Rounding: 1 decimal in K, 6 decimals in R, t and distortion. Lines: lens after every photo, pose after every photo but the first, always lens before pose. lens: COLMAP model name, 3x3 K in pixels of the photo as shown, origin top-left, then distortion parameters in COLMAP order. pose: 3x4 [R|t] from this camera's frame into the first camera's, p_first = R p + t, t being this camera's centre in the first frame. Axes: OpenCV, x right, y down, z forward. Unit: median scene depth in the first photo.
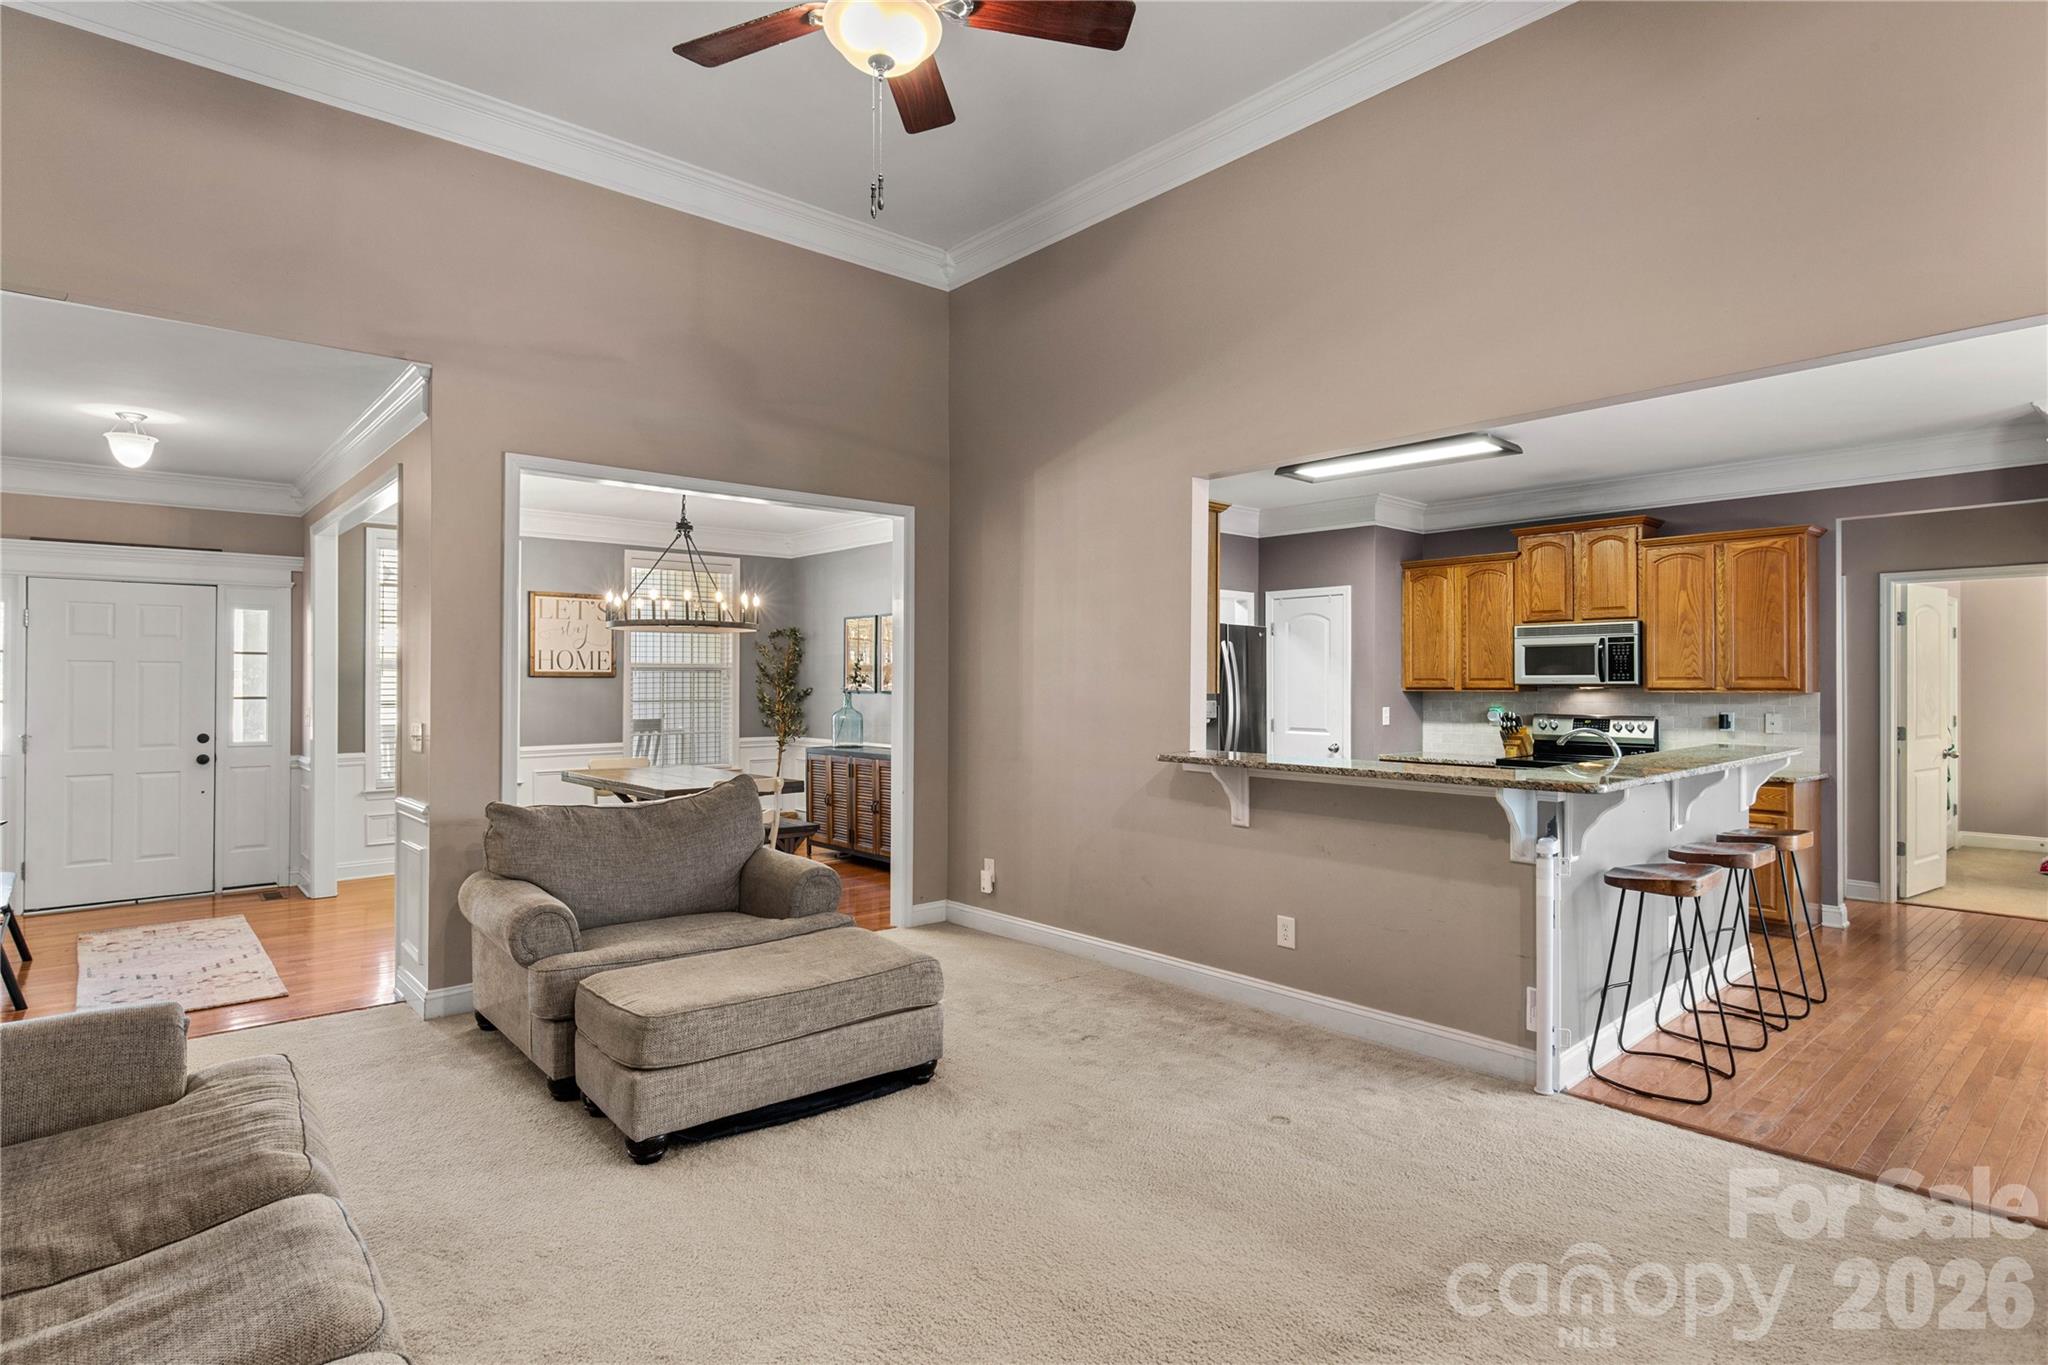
lens RADIAL K [[1064.9, 0, 1021.8], [0, 1064.9, 676.6], [0, 0, 1]] dist [0.000212, 0.000121]
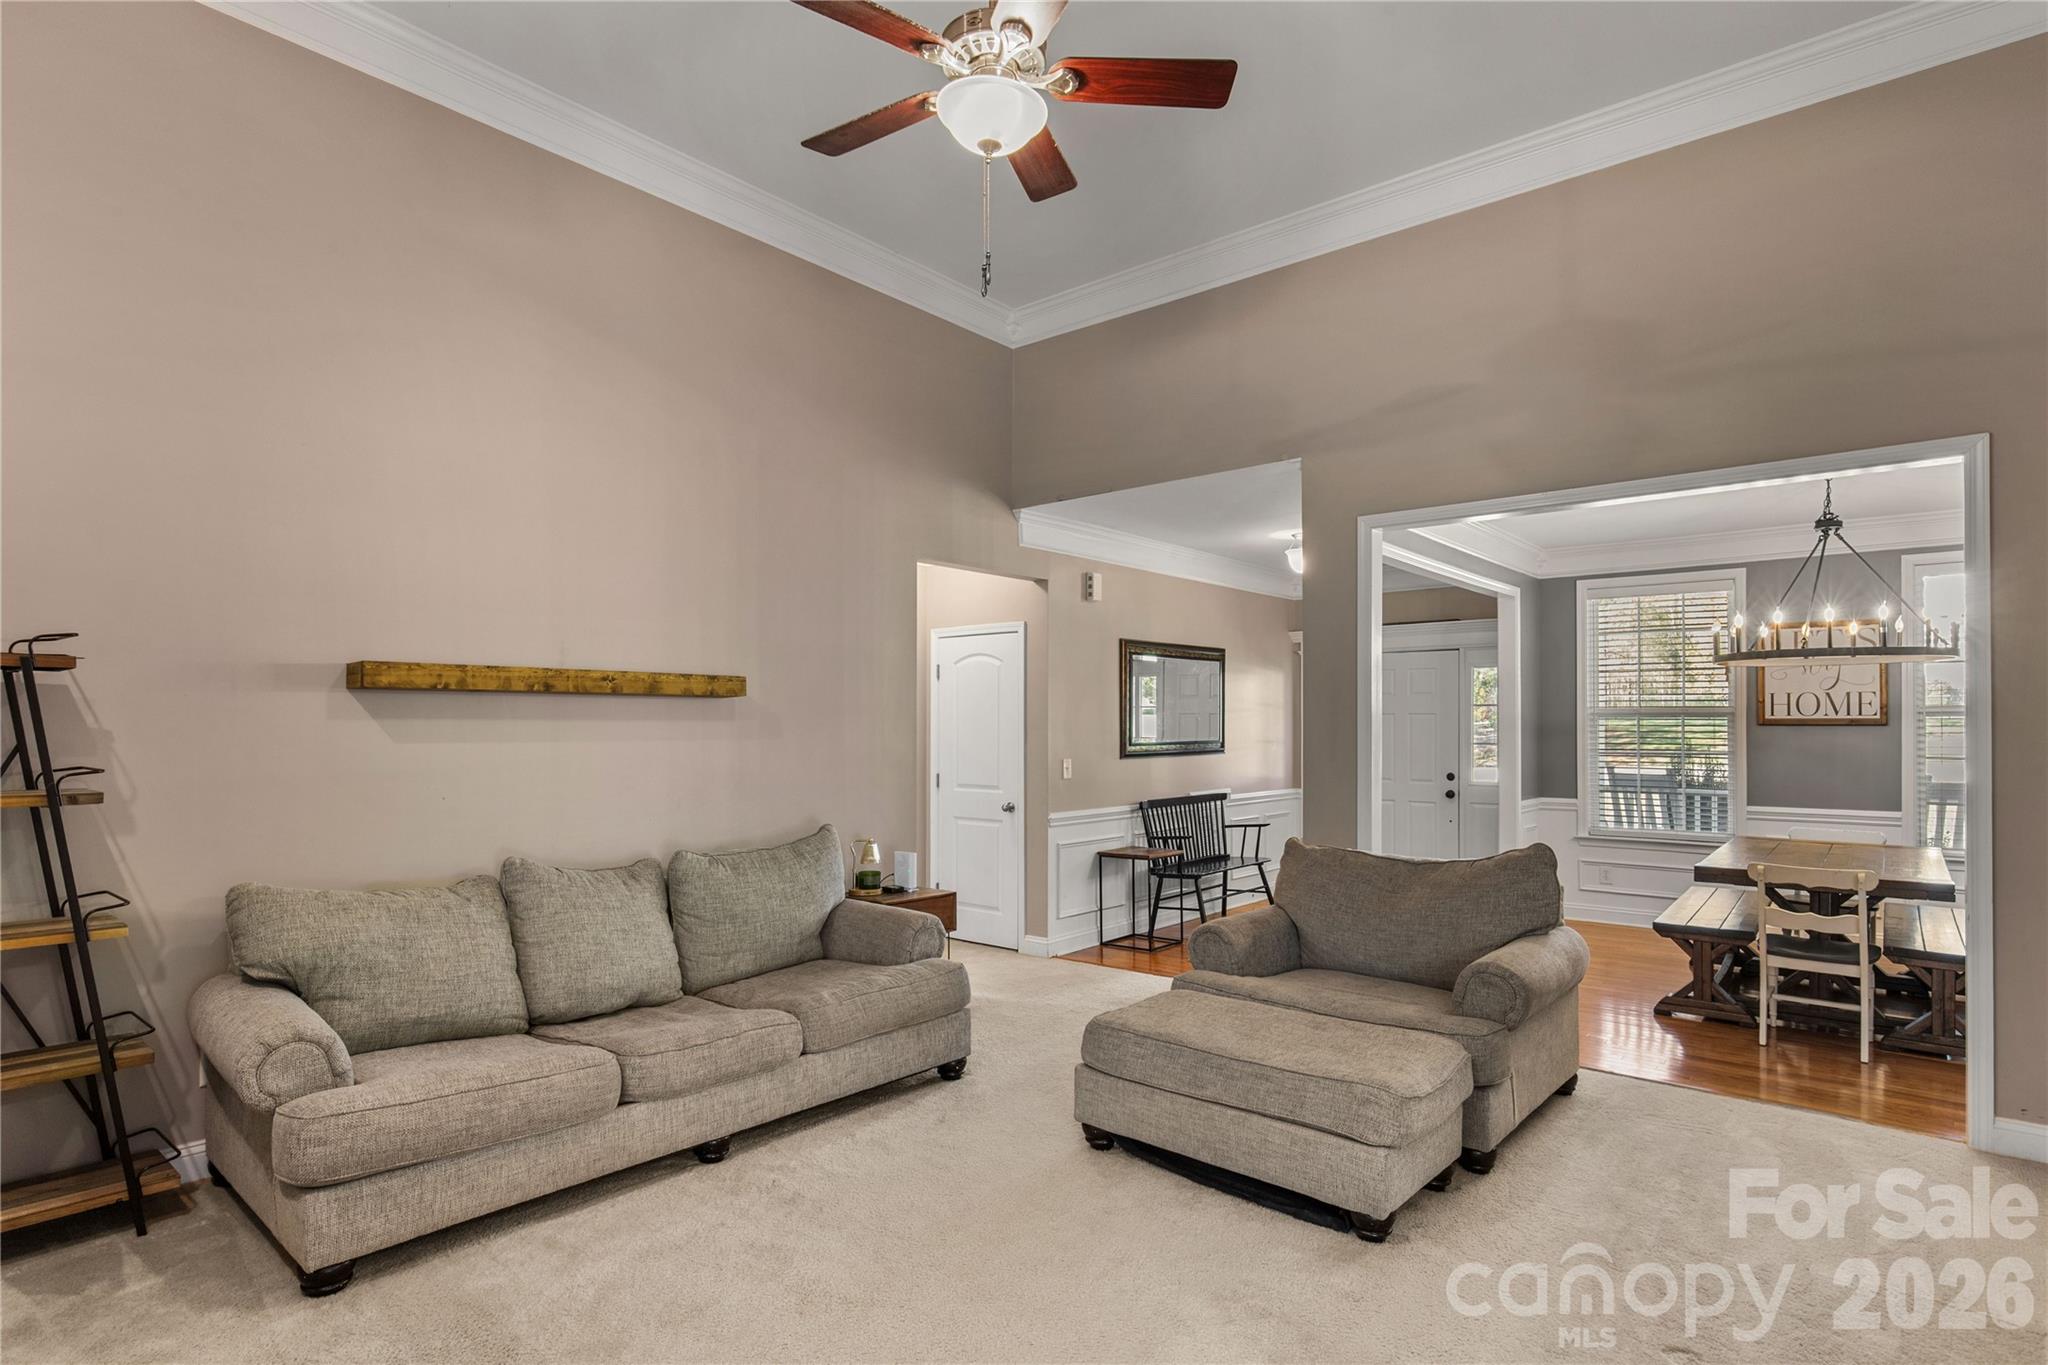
lens RADIAL K [[1064.9, 0, 1002.6], [0, 1064.9, 726.6], [0, 0, 1]] dist [0.000212, 0.000121]
pose [[0.131827, 0.000136, -0.991273, 0.356350], [0.003167, 0.999995, 0.000558, -0.000717], [0.991268, -0.003213, 0.131826, 0.340406]]
